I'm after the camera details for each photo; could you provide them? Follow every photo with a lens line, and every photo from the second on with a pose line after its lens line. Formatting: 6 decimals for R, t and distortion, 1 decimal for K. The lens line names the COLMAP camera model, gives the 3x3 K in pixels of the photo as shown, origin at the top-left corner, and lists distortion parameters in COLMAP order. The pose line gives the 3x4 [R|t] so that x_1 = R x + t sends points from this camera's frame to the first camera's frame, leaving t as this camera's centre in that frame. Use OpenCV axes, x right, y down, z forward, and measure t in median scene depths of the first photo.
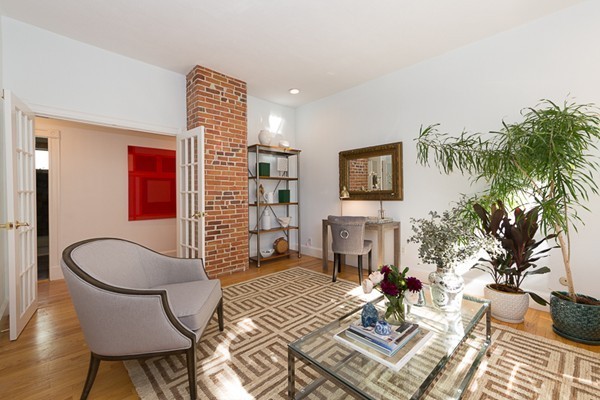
lens RADIAL K [[257.0, 0, 302.4], [0, 257.0, 196.6], [0, 0, 1]] dist [-0.001814, -0.000102]
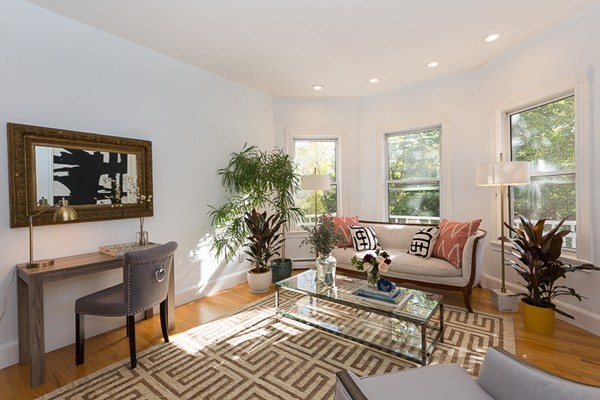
lens RADIAL K [[274.1, 0, 302.0], [0, 274.1, 197.2], [0, 0, 1]] dist [0.002920, 0.000137]
pose [[-0.147137, -0.003135, 0.989111, -0.681079], [0.028652, 0.999562, 0.007431, -0.048364], [-0.988701, 0.029434, -0.146983, 0.906980]]
